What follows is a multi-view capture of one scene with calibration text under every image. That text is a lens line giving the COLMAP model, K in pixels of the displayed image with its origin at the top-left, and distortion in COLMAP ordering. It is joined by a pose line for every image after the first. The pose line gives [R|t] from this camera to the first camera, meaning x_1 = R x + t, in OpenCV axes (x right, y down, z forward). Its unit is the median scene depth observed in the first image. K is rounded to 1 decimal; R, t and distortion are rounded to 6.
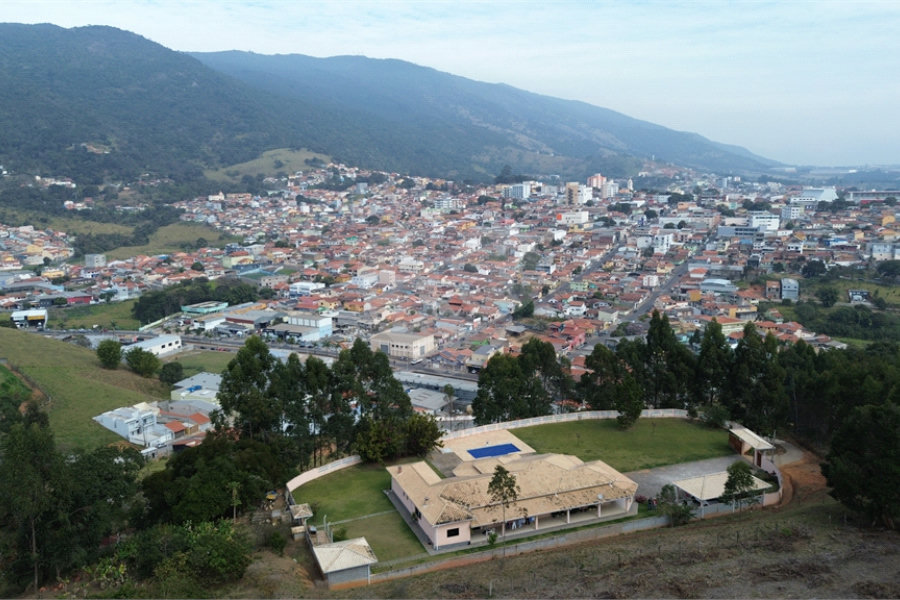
lens RADIAL K [[745.5, 0, 454.8], [0, 745.5, 300.8], [0, 0, 1]] dist [0.083915, -0.117456]
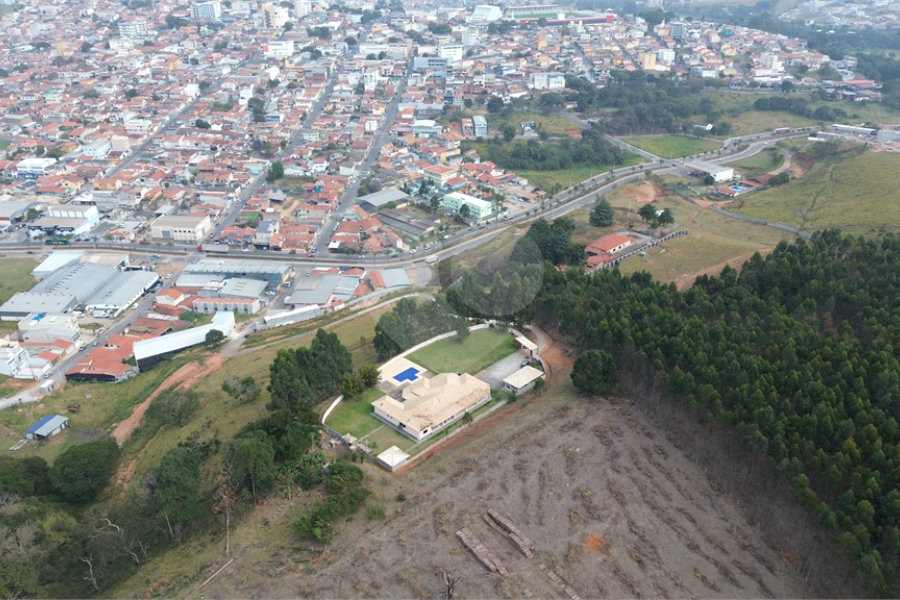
lens RADIAL K [[745.5, 0, 454.8], [0, 745.5, 300.8], [0, 0, 1]] dist [0.083915, -0.117456]
pose [[0.909676, -0.180322, 0.374129, -0.081316], [0.065741, 0.951989, 0.298992, -0.084993], [-0.410082, -0.247390, 0.877856, -0.104212]]
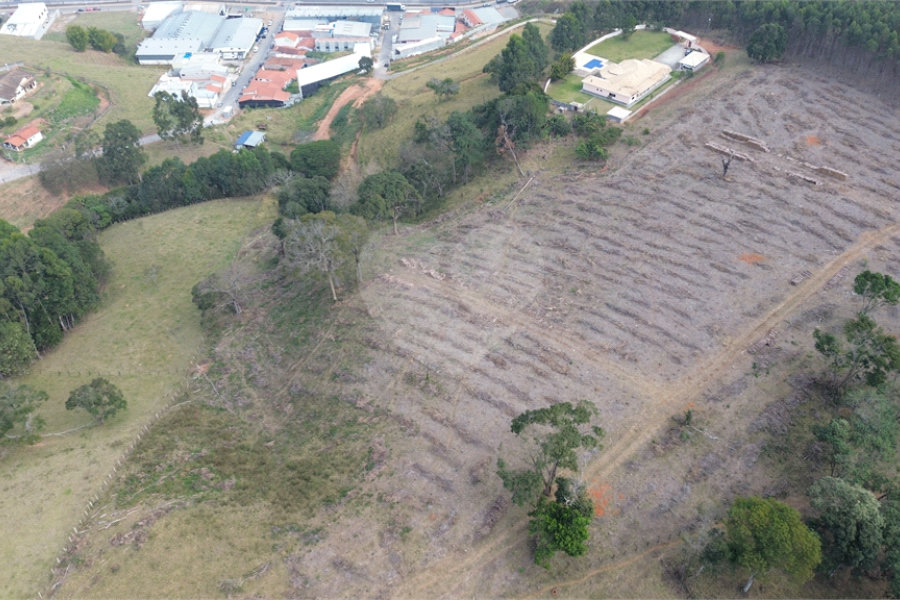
lens RADIAL K [[745.5, 0, 454.8], [0, 745.5, 300.8], [0, 0, 1]] dist [0.083915, -0.117456]
pose [[0.879866, -0.319041, 0.352205, -0.217352], [0.085453, 0.835275, 0.543151, -0.075603], [-0.467475, -0.447803, 0.762194, -0.137762]]
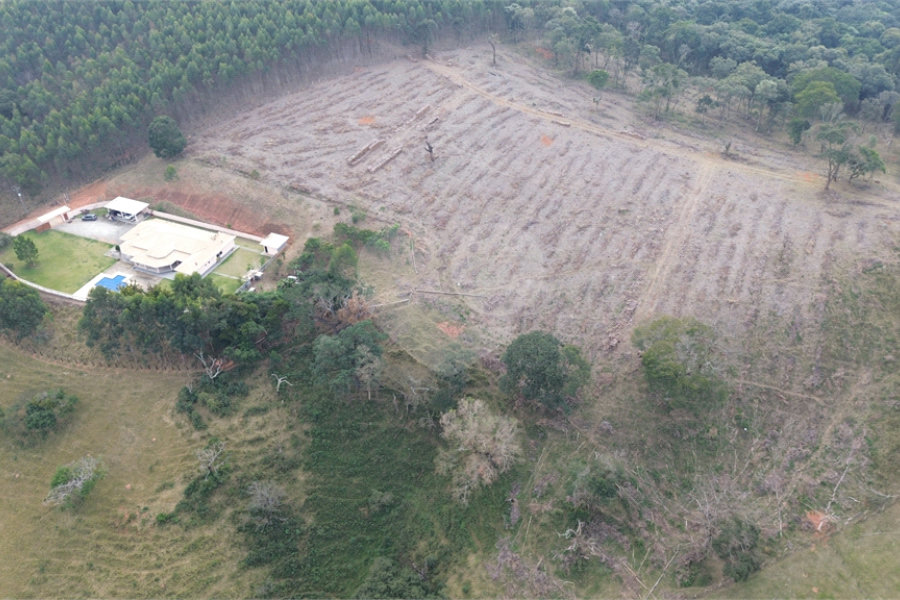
lens RADIAL K [[745.5, 0, 454.8], [0, 745.5, 300.8], [0, 0, 1]] dist [0.083915, -0.117456]
pose [[-0.710695, -0.426641, 0.559366, -0.230097], [0.140803, 0.692765, 0.707284, -0.134990], [-0.689266, 0.581424, -0.432272, 0.199502]]
